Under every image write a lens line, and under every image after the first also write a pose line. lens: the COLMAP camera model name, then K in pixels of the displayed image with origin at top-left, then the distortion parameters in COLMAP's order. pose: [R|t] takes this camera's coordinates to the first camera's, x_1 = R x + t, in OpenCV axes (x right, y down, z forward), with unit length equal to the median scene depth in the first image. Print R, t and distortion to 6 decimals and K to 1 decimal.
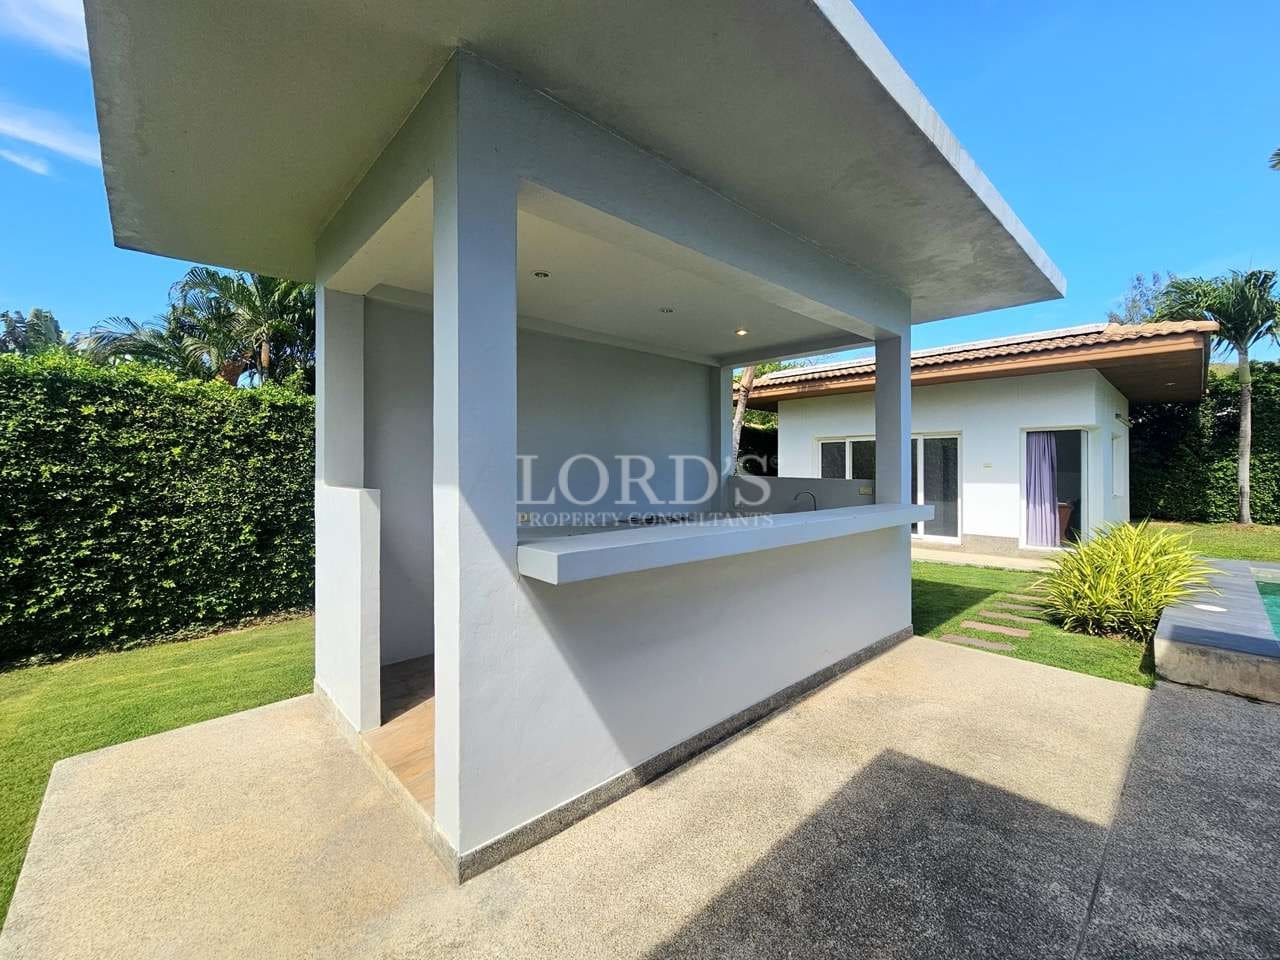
lens RADIAL K [[540.9, 0, 660.1], [0, 540.9, 465.0], [0, 0, 1]] dist [0.002415, 0.000234]
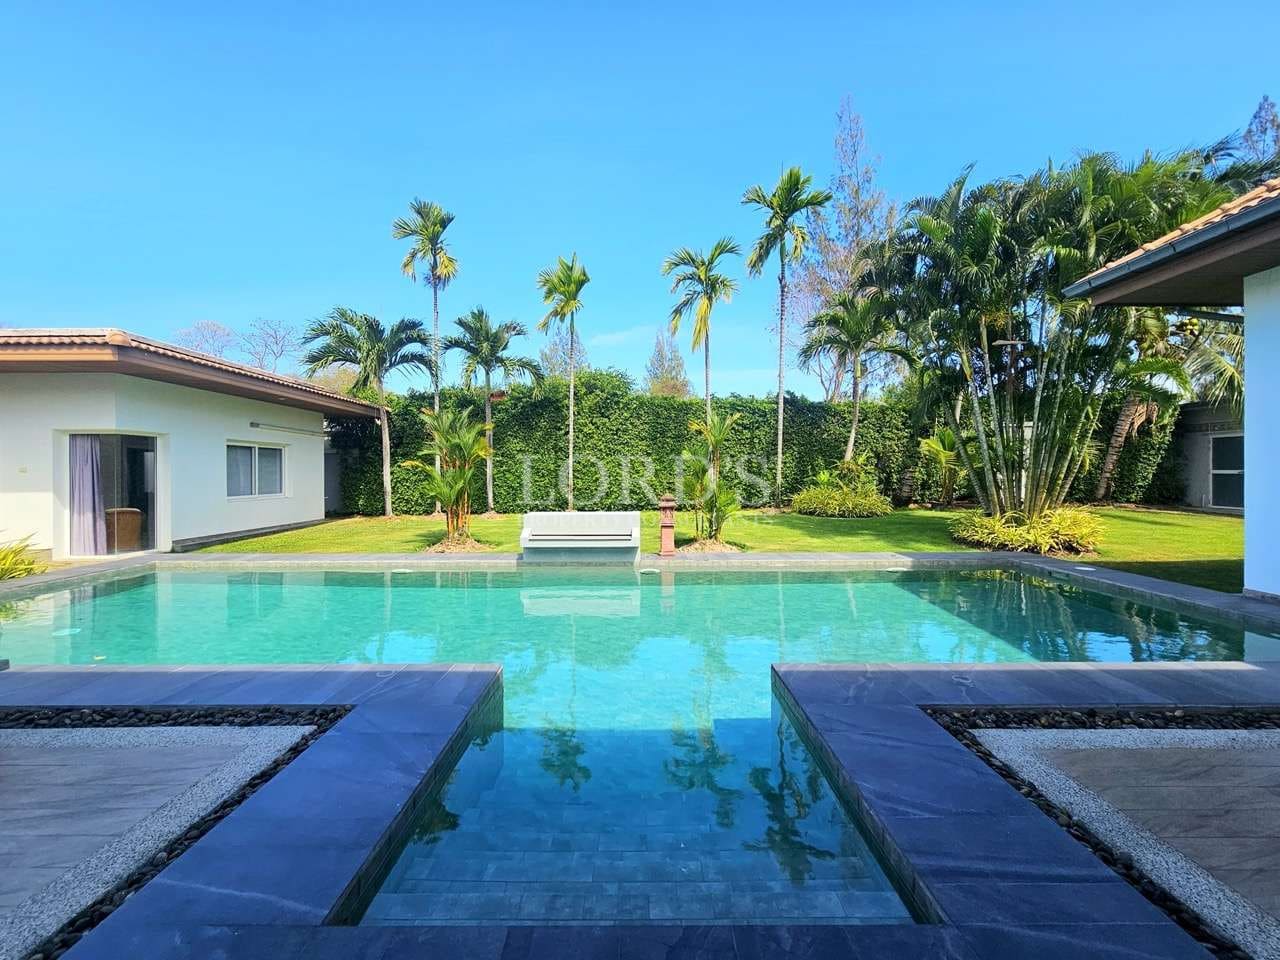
lens RADIAL K [[529.2, 0, 634.6], [0, 529.2, 474.6], [0, 0, 1]] dist [-0.005882, -0.000079]
pose [[0.695055, -0.007428, 0.718918, 0.723275], [-0.000095, 0.999946, 0.010423, -0.002149], [-0.718956, -0.007313, 0.695017, -0.337336]]
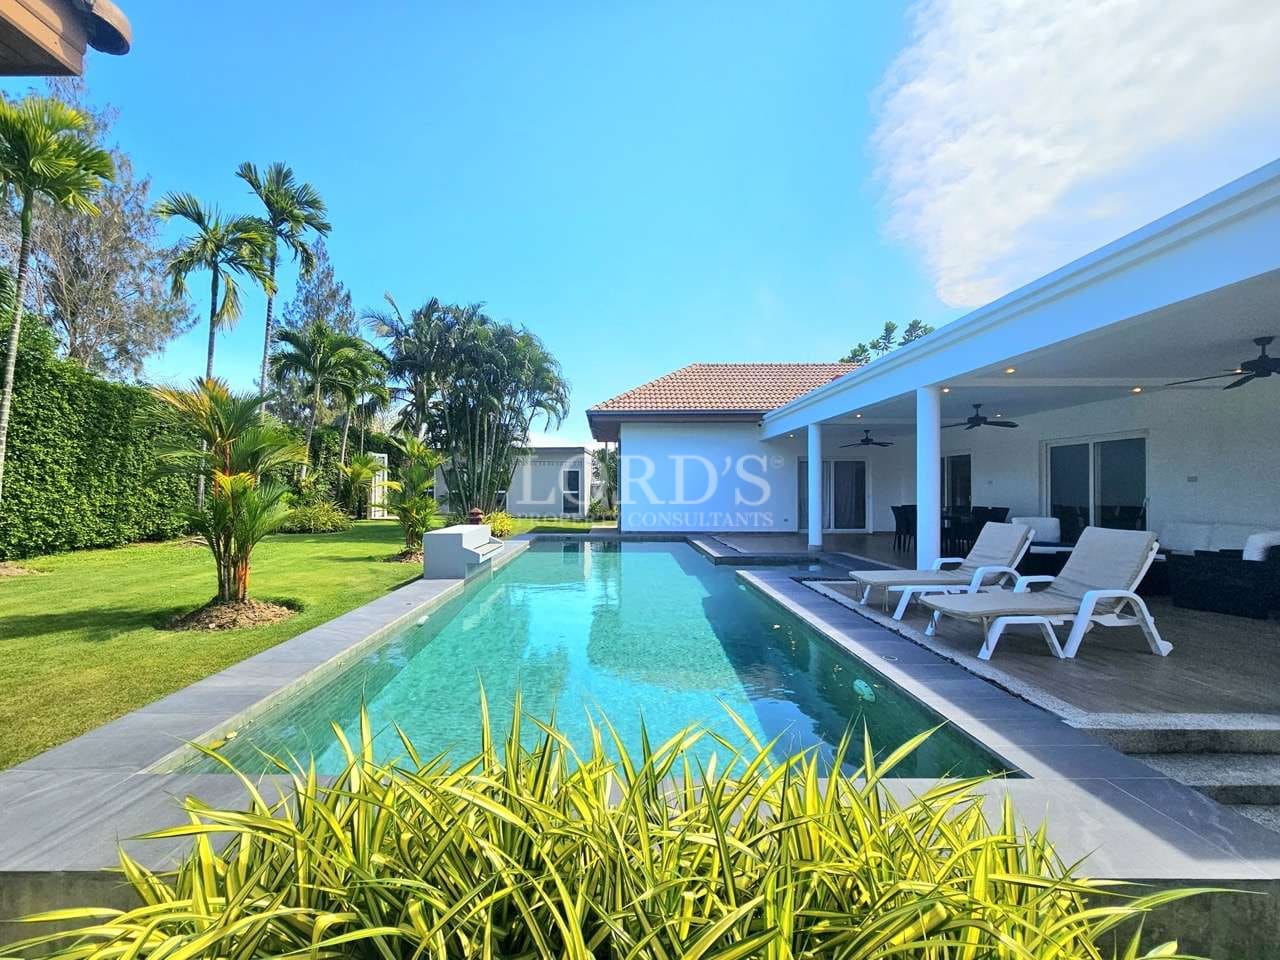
lens RADIAL K [[558.1, 0, 607.4], [0, 558.1, 485.4], [0, 0, 1]] dist [-0.000405, -0.000035]
pose [[-0.716469, 0.002291, 0.697615, 0.452414], [-0.005449, 0.999946, -0.008881, 0.002248], [-0.697597, -0.010164, -0.716418, 0.788808]]
